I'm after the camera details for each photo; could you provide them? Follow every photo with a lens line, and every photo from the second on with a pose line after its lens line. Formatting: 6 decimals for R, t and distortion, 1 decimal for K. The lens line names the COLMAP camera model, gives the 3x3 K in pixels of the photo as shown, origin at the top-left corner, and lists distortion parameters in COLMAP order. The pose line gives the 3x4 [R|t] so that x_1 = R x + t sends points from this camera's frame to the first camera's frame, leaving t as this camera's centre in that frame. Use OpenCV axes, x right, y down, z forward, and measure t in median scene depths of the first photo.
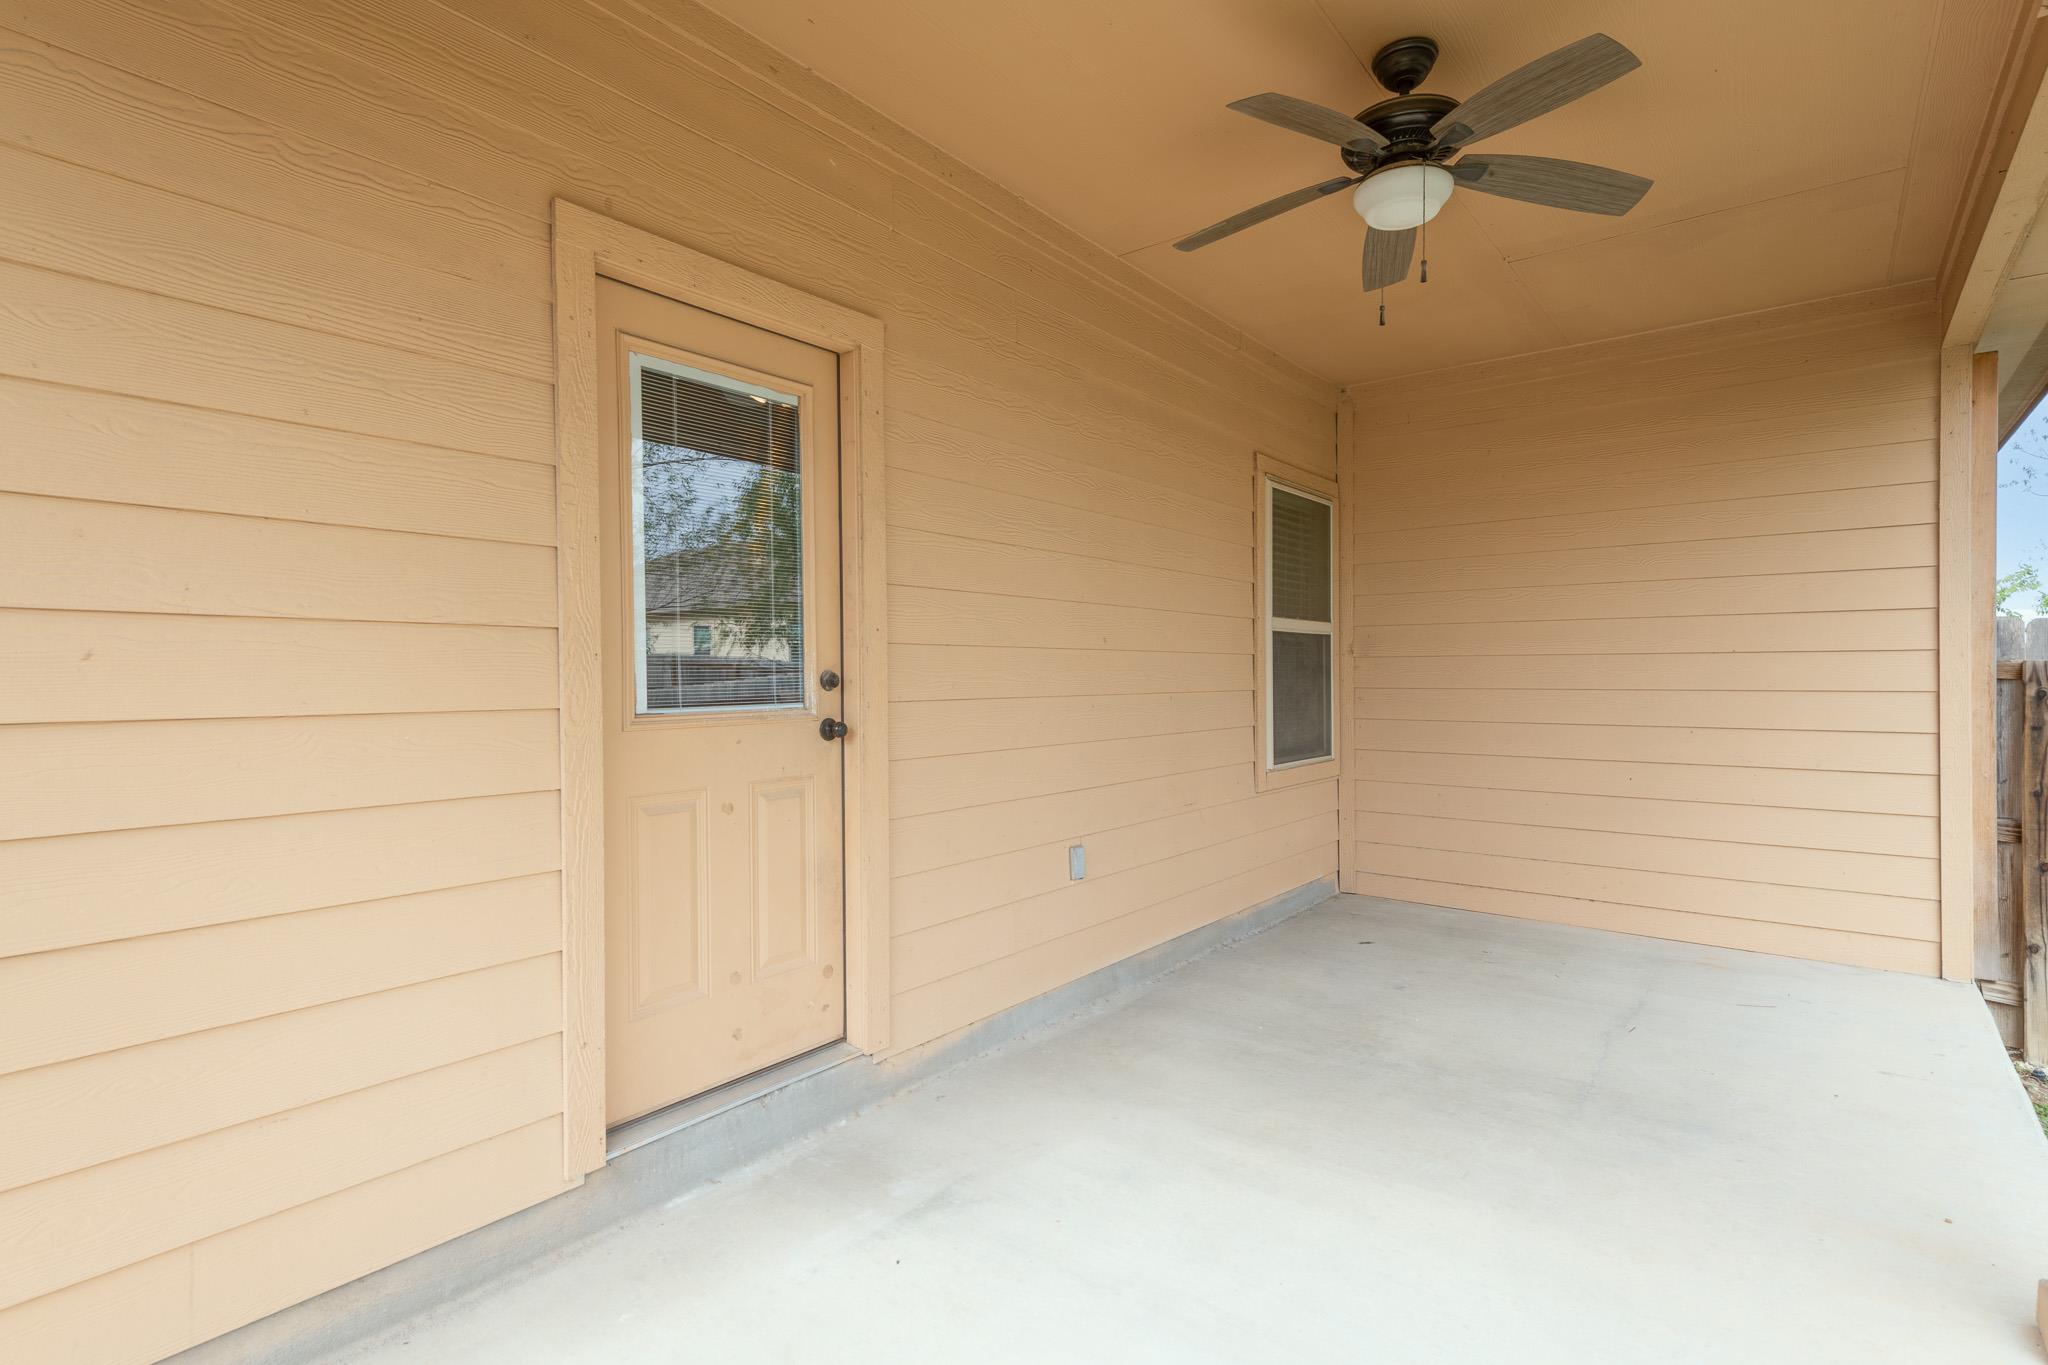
lens RADIAL K [[1012.2, 0, 1028.0], [0, 1012.2, 670.4], [0, 0, 1]] dist [-0.000555, -0.000025]
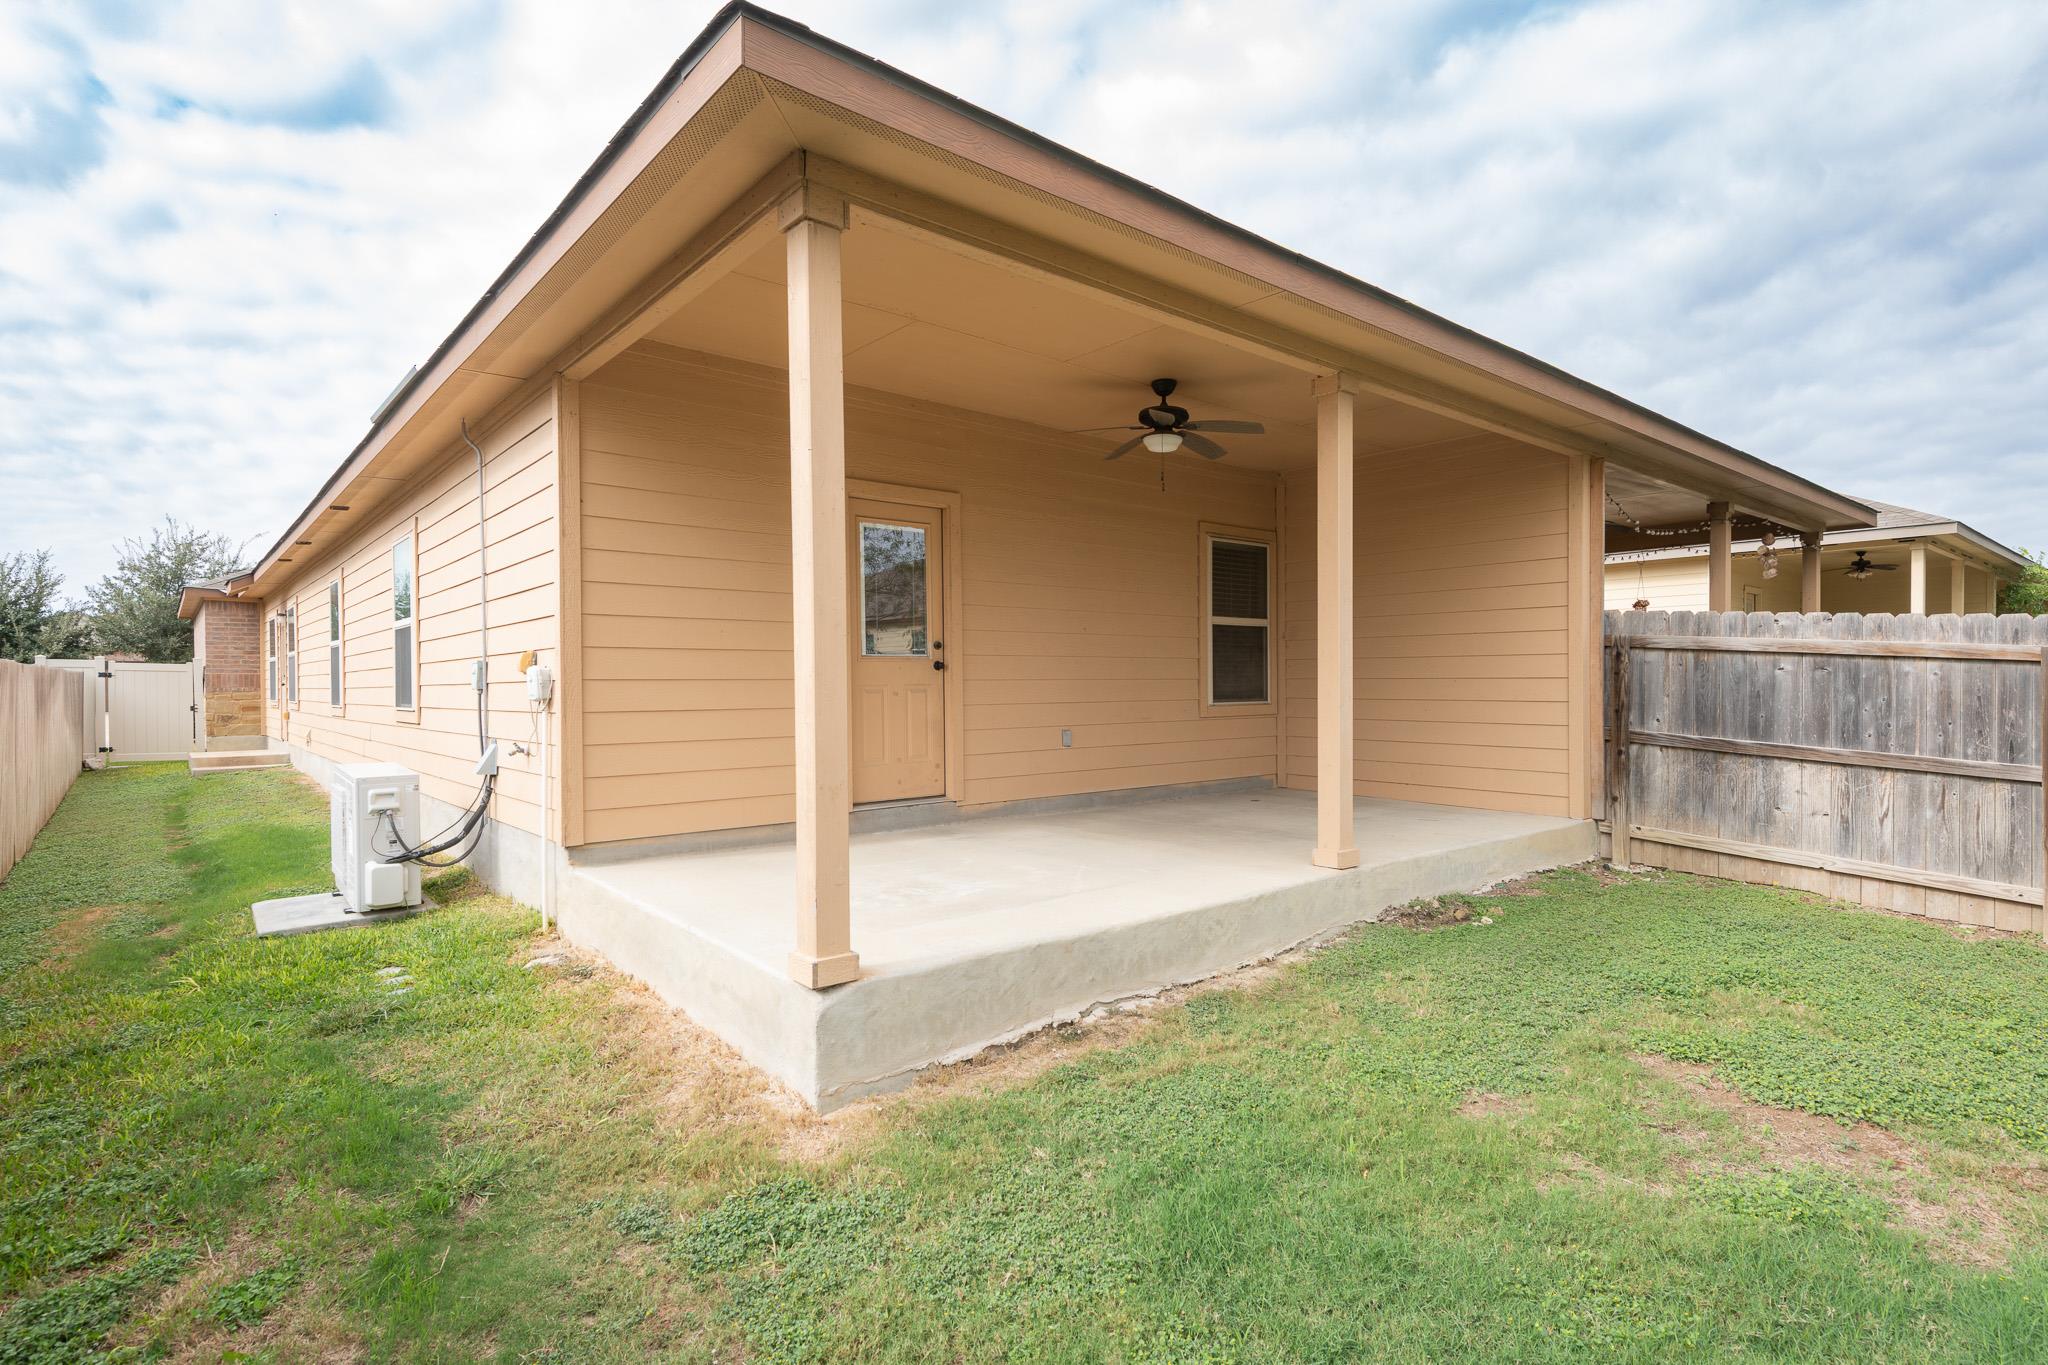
lens RADIAL K [[1012.2, 0, 1028.0], [0, 1012.2, 670.4], [0, 0, 1]] dist [-0.000555, -0.000025]
pose [[0.979518, -0.003449, -0.201326, 0.490934], [0.002773, 0.999990, -0.003638, 0.077744], [0.201337, 0.003005, 0.979517, -1.296560]]
